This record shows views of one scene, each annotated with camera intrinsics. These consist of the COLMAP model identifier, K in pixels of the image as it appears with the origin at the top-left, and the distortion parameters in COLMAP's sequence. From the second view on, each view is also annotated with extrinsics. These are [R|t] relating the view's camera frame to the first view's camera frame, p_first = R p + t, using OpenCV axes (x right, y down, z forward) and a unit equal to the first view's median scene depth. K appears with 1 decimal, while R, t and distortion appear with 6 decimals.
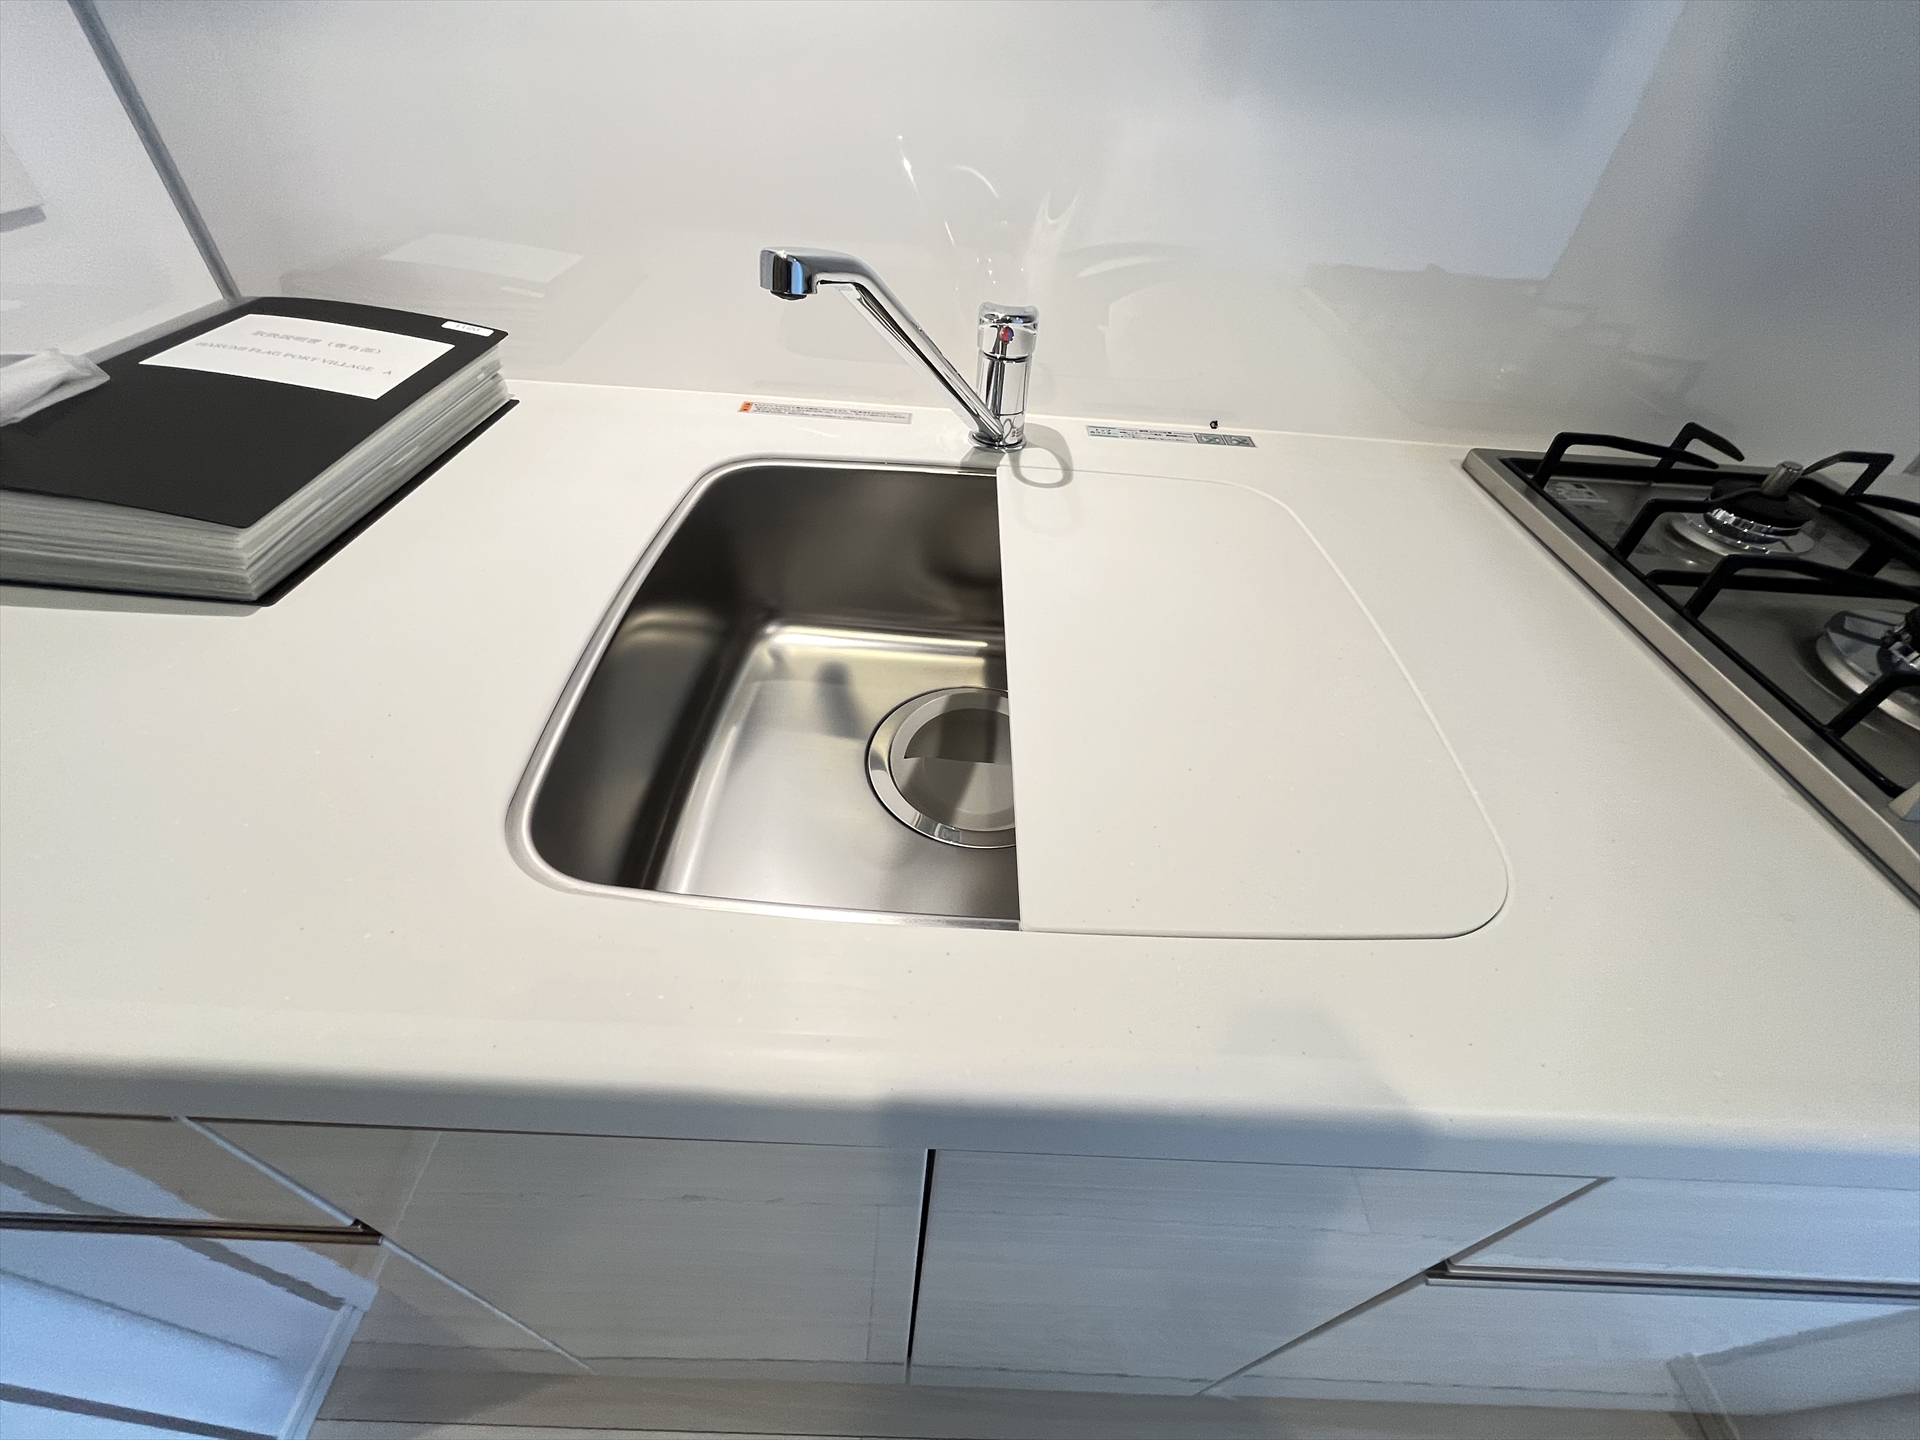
lens RADIAL K [[774.3, 0, 952.0], [0, 774.3, 716.7], [0, 0, 1]] dist [0.001329, -0.003339]
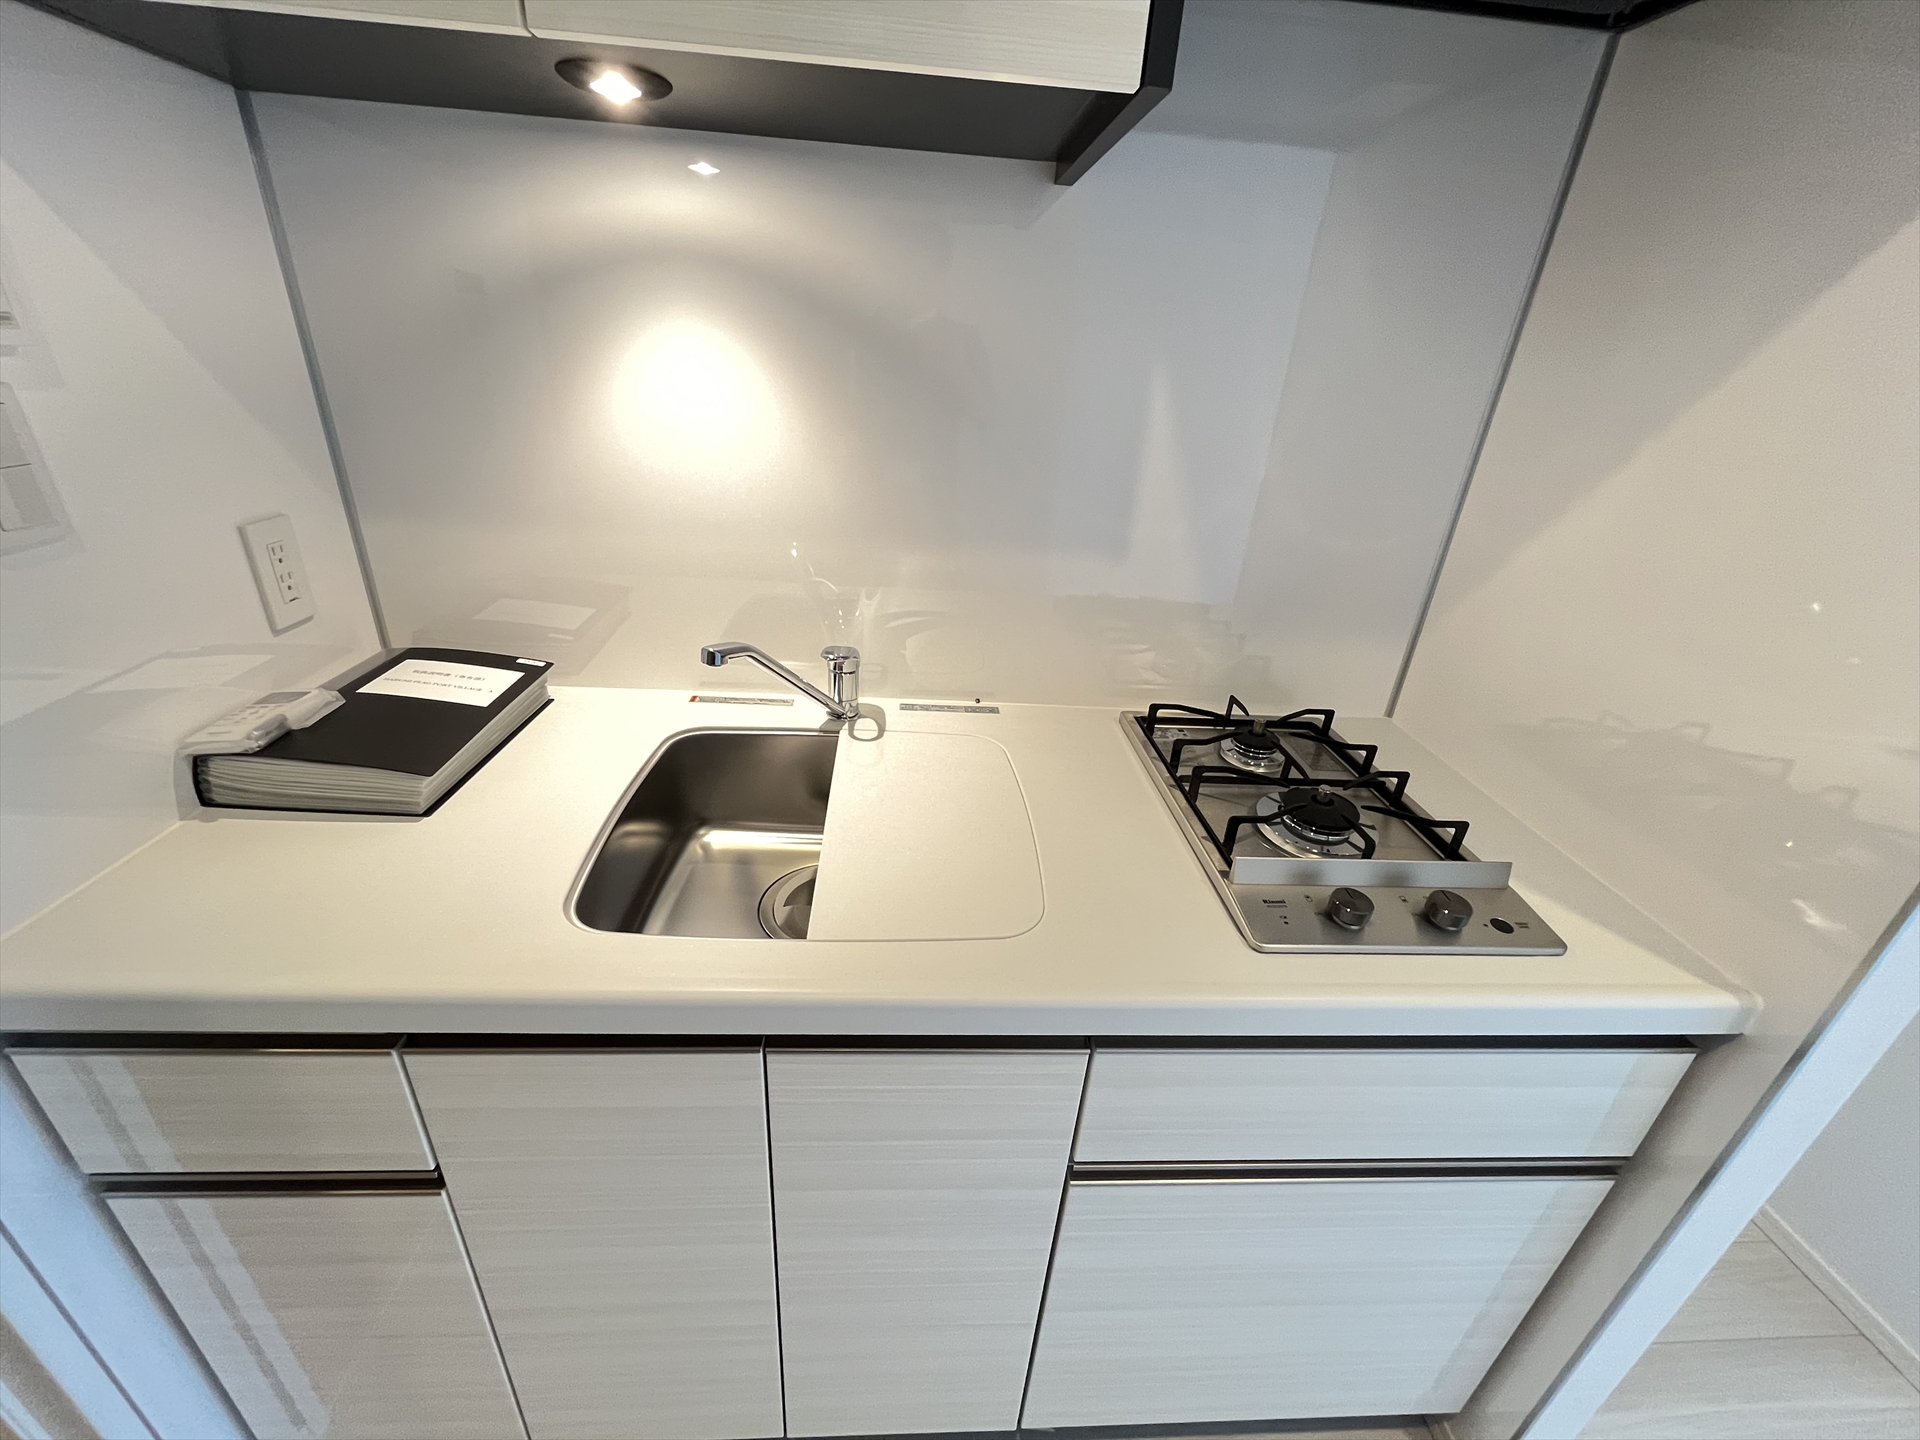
lens RADIAL K [[774.3, 0, 952.0], [0, 774.3, 716.7], [0, 0, 1]] dist [0.001329, -0.003339]
pose [[0.996779, -0.026318, 0.075757, 0.177857], [0.047524, 0.954740, -0.293619, 0.167857], [-0.064601, 0.296274, 0.952916, -0.672827]]
